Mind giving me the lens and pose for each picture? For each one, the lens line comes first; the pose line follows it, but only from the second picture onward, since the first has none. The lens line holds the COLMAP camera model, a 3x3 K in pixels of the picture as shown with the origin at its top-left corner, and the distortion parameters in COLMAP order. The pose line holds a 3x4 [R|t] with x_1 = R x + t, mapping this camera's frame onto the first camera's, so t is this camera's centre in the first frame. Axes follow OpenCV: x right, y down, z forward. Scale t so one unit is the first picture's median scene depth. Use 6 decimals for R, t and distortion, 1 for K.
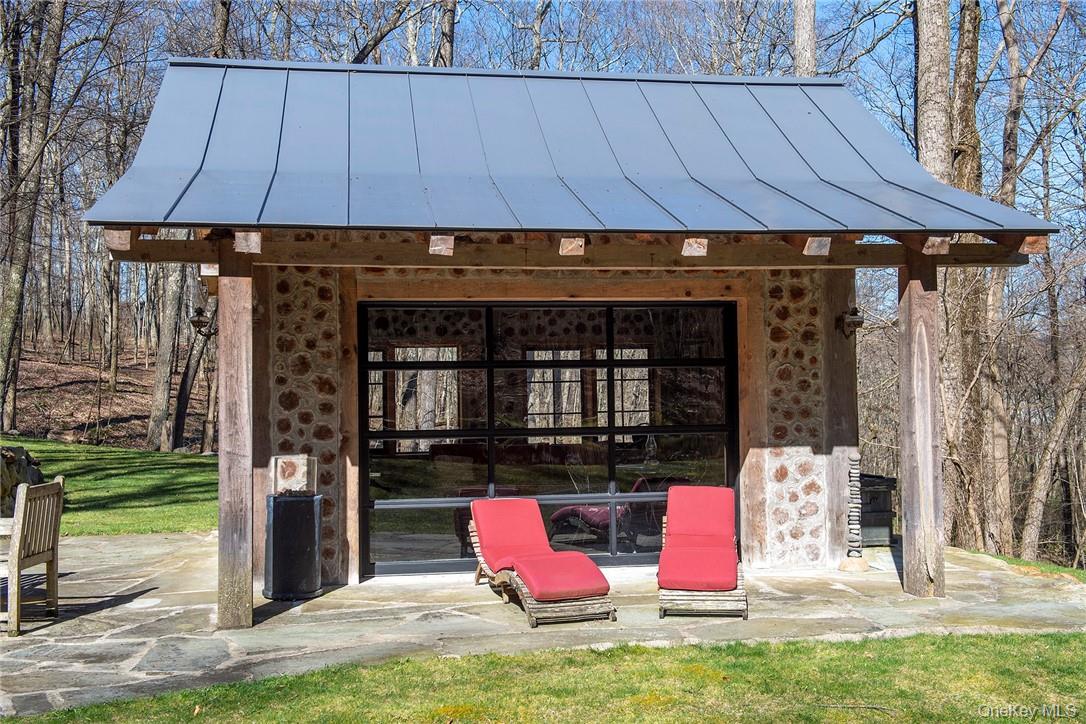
lens RADIAL K [[1234.8, 0, 542.7], [0, 1234.8, 336.2], [0, 0, 1]] dist [0.005842, -0.002864]
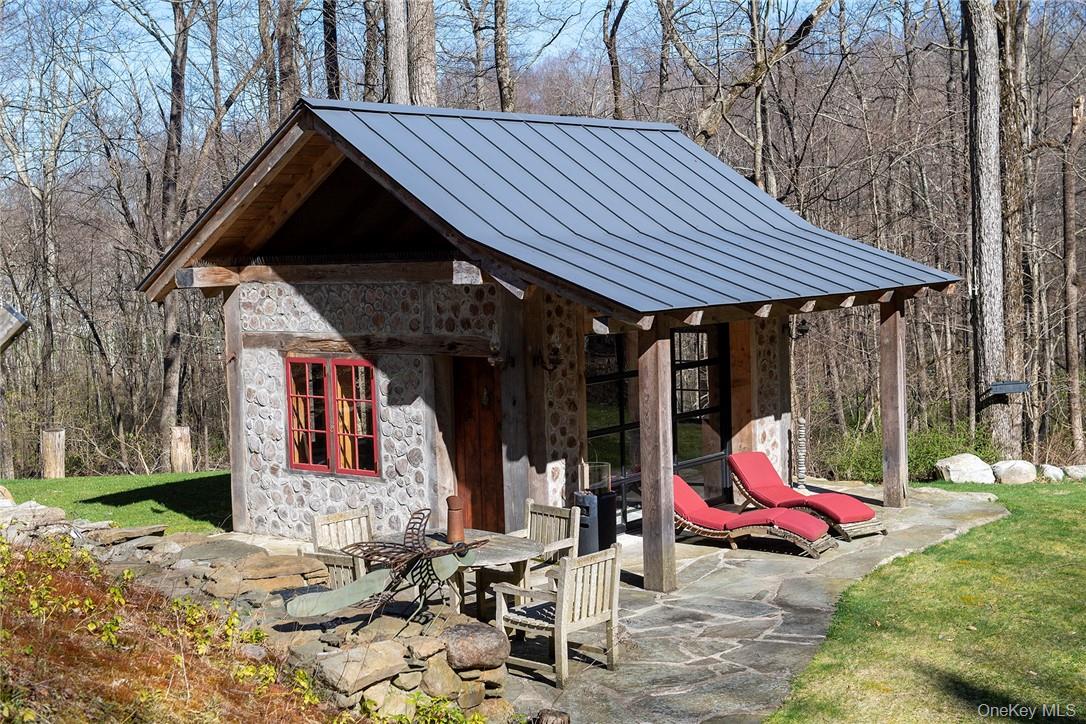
lens RADIAL K [[1536.6, 0, 543.0], [0, 1536.6, 362.0], [0, 0, 1]] dist [0.079693, -0.009697]
pose [[0.736350, -0.064963, 0.673475, -1.233659], [-0.007612, 0.994522, 0.104254, -0.164893], [-0.676558, -0.081894, 0.731821, -0.130564]]
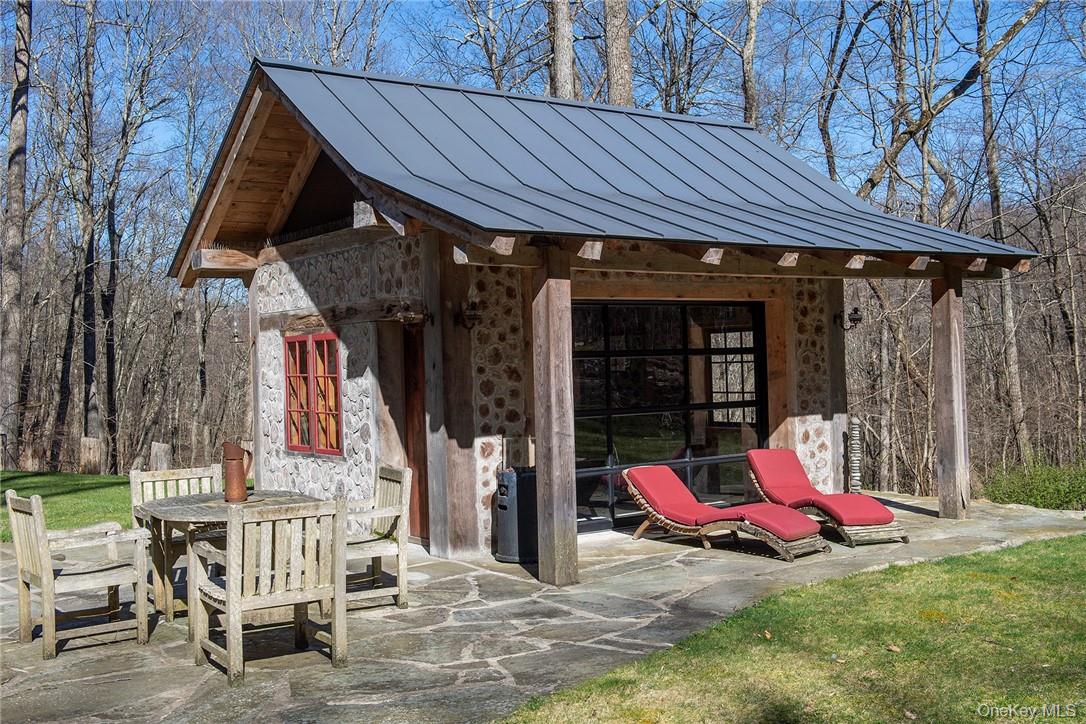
lens RADIAL K [[1175.6, 0, 543.0], [0, 1175.6, 362.0], [0, 0, 1]] dist [0.016075, 0.017870]
pose [[0.897775, -0.012672, 0.440271, -0.611173], [-0.001372, 0.999501, 0.031564, -0.004695], [-0.440451, -0.028942, 0.897310, 0.024870]]
